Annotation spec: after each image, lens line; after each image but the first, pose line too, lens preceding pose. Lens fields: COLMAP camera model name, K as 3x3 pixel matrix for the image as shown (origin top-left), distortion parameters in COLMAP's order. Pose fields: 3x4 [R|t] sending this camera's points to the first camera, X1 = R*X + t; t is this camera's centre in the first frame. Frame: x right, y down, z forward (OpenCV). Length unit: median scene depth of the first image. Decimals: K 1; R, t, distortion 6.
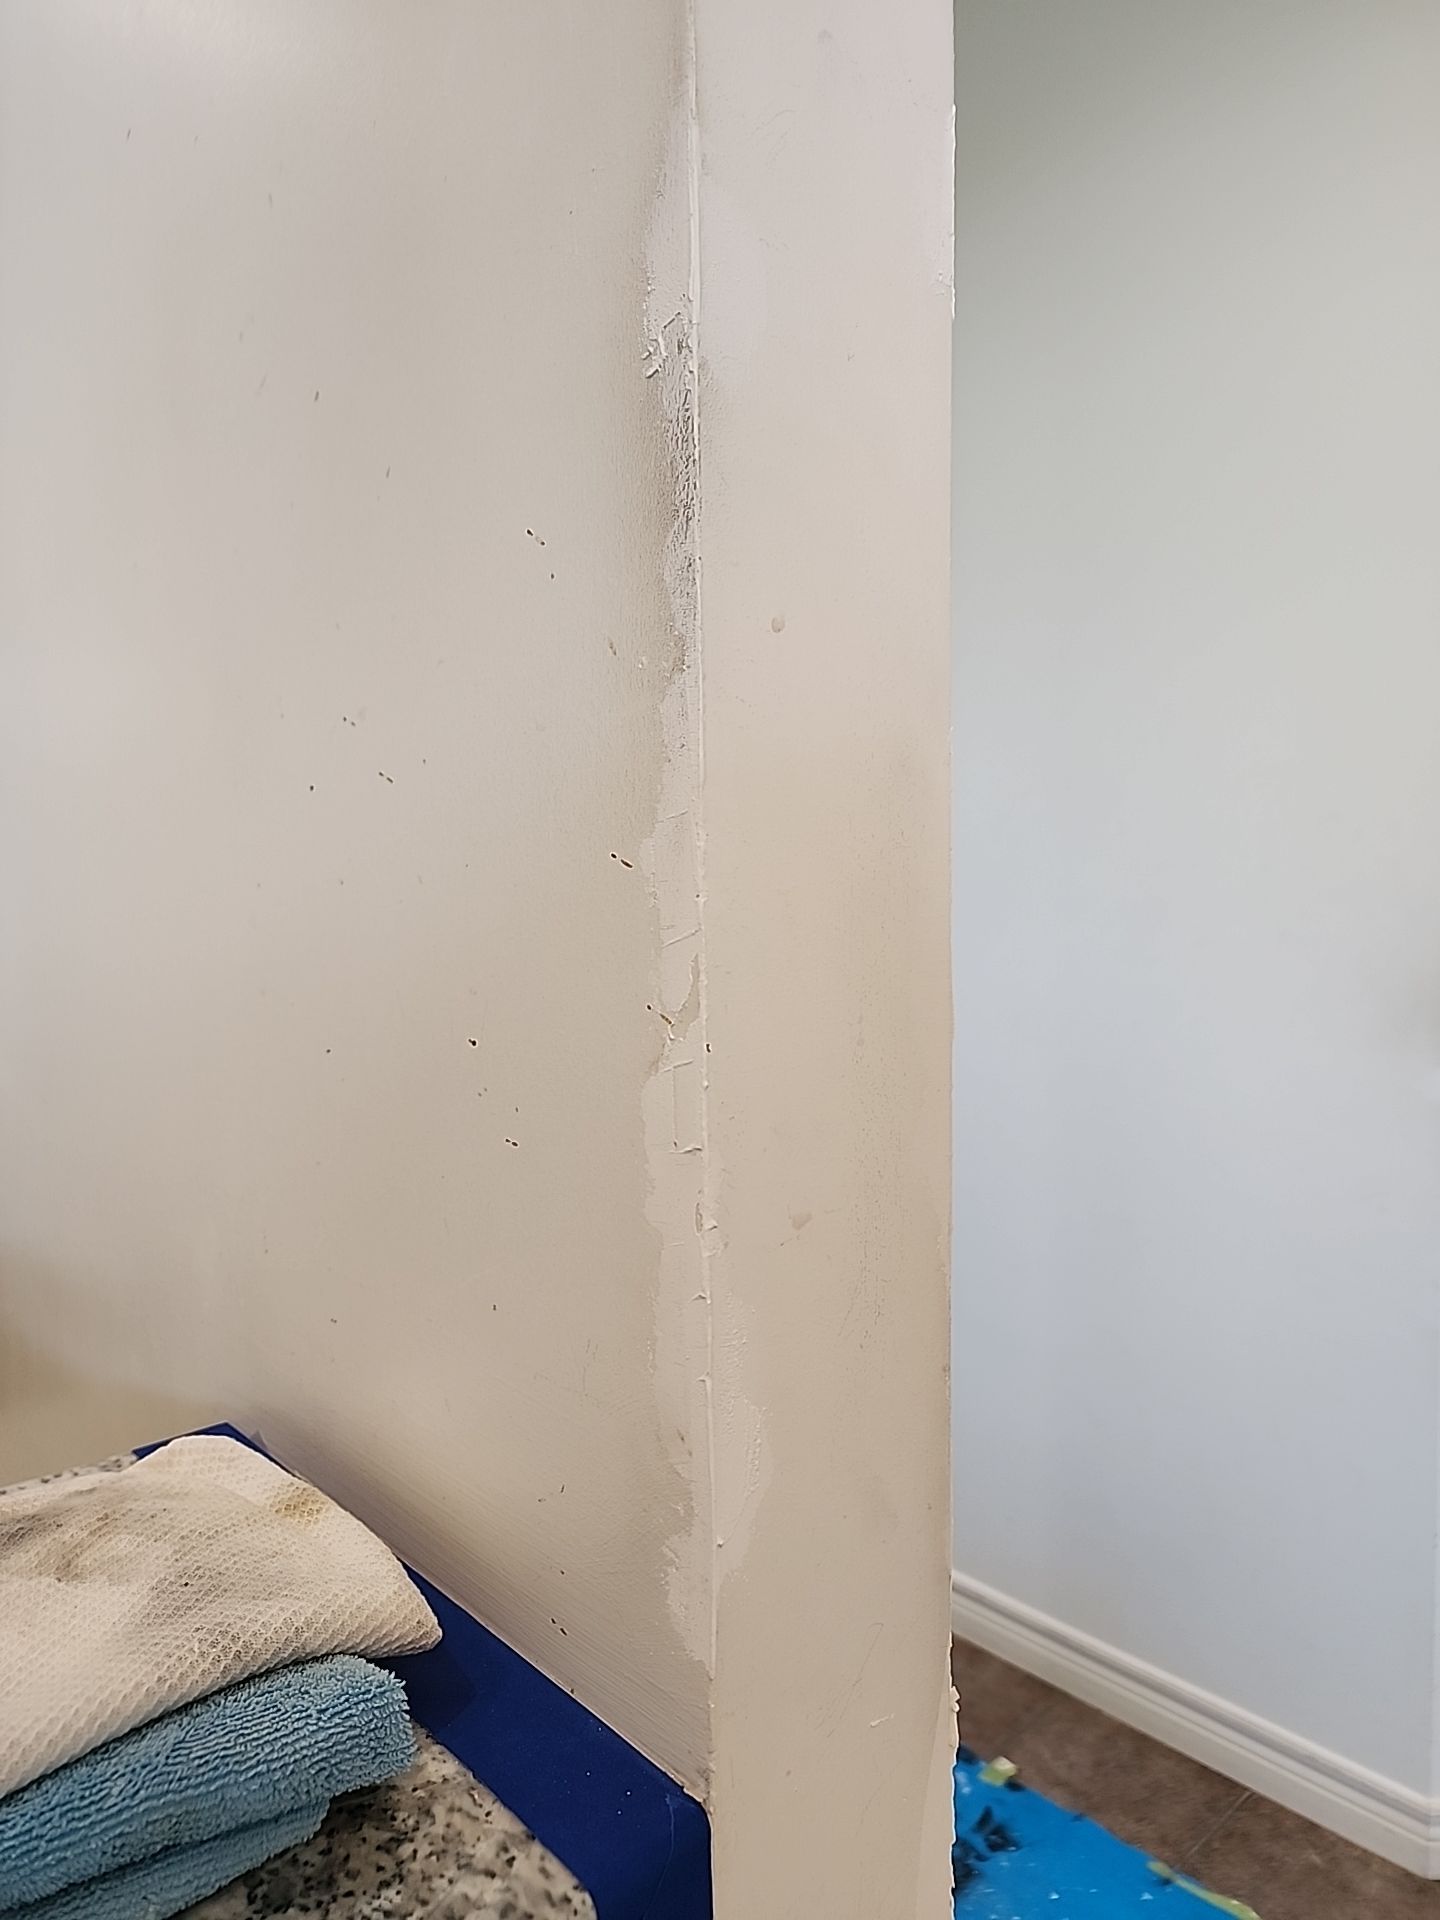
lens RADIAL K [[1299.0, 0, 720.0], [0, 1299.0, 960.0], [0, 0, 1]] dist [0.056819, -0.048730]
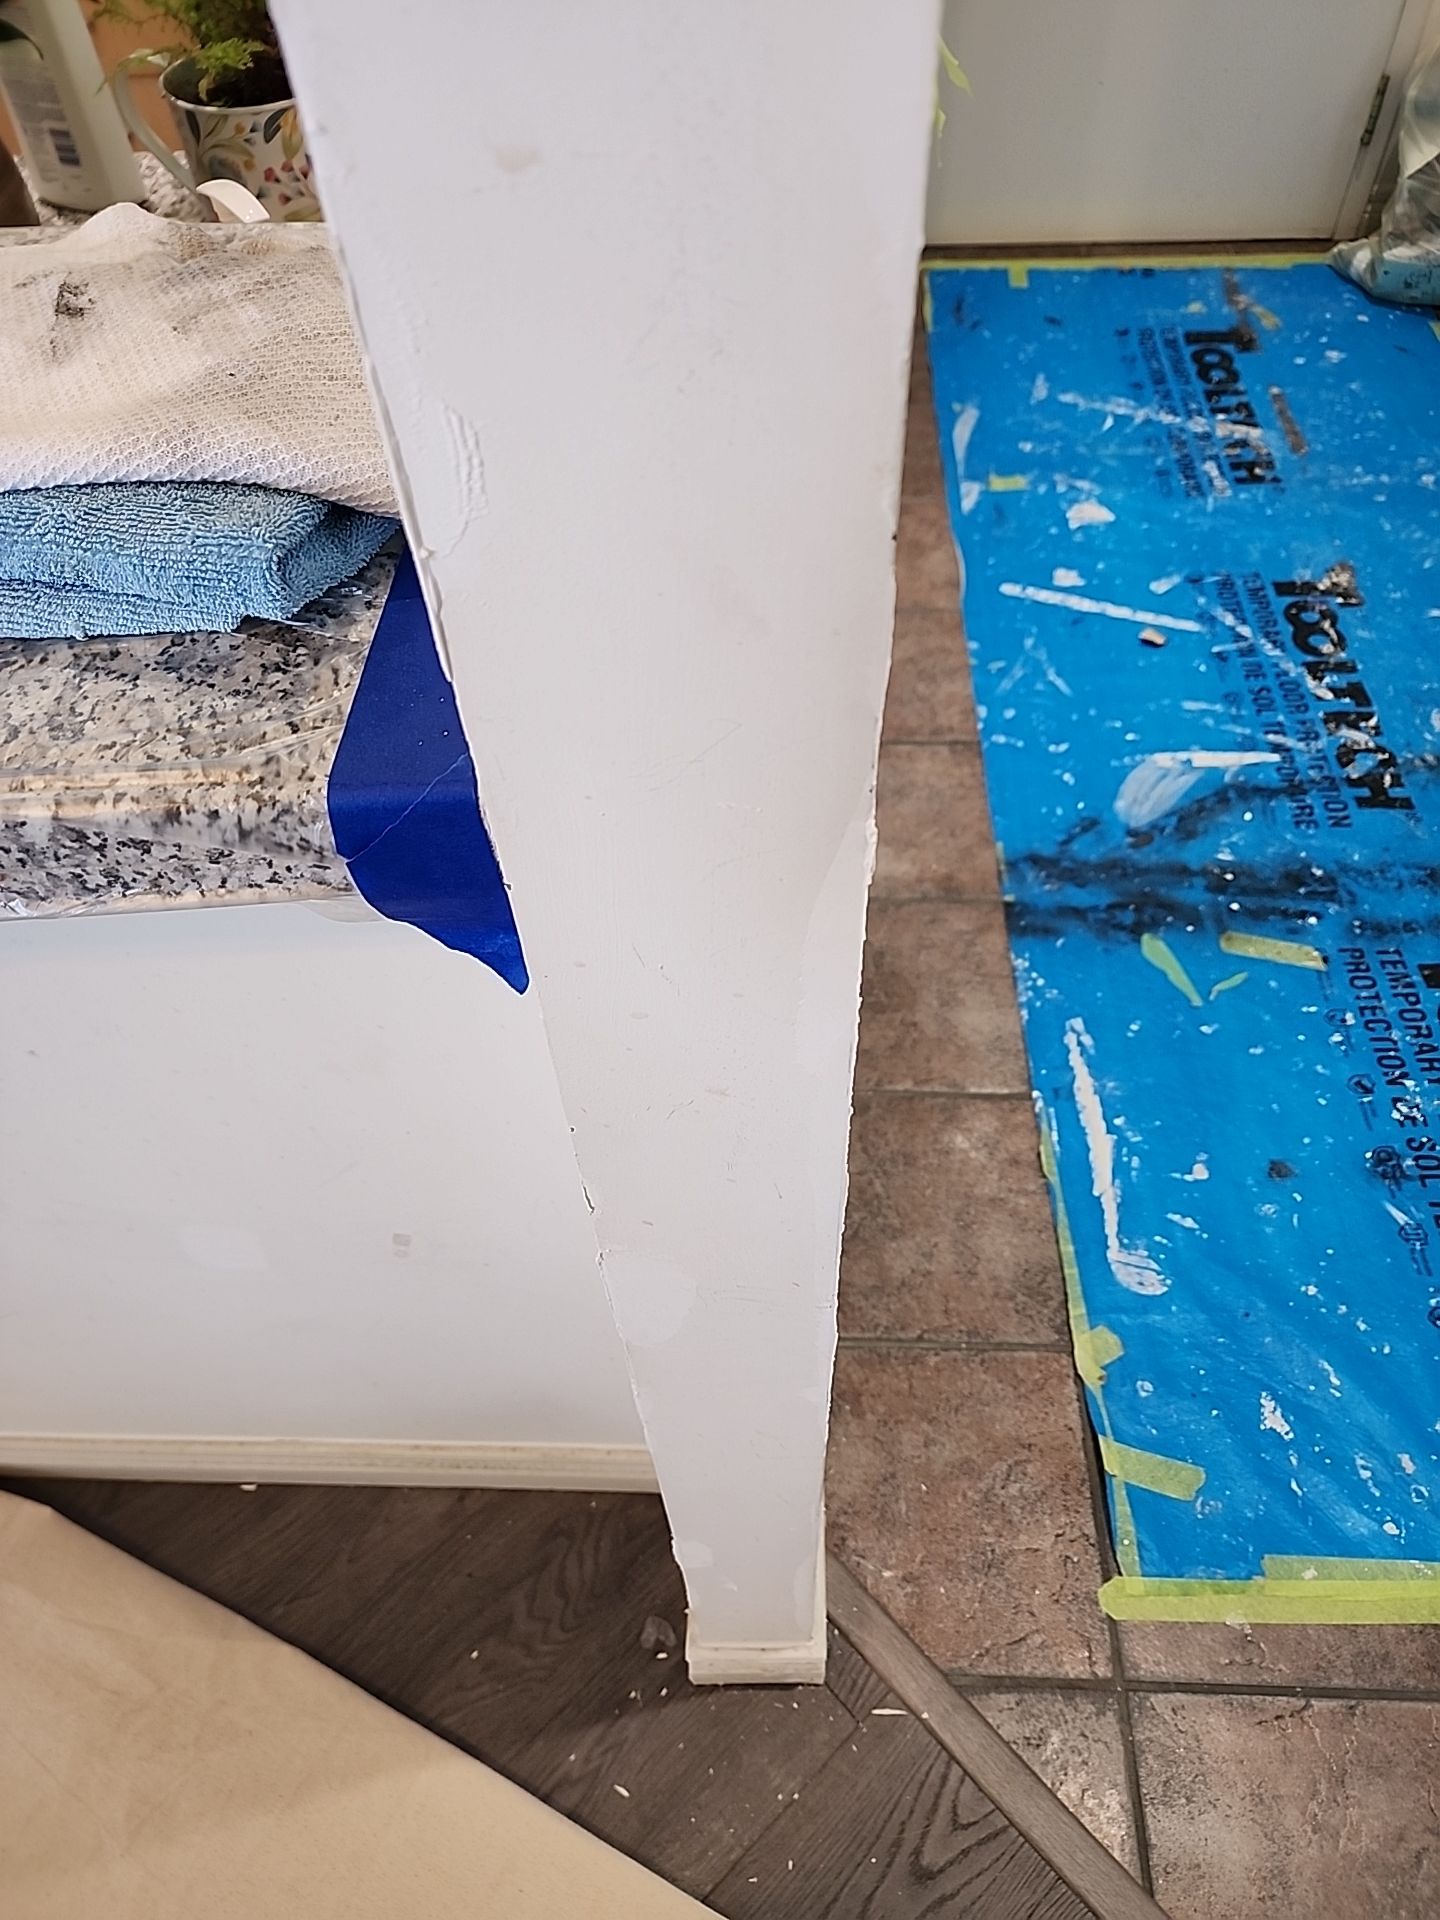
lens RADIAL K [[1299.0, 0, 720.0], [0, 1299.0, 960.0], [0, 0, 1]] dist [0.056819, -0.048730]
pose [[0.733019, 0.538438, -0.415653, 0.654063], [-0.036726, 0.641505, 0.766239, -0.044972], [0.679216, -0.546402, 0.490010, 0.591406]]
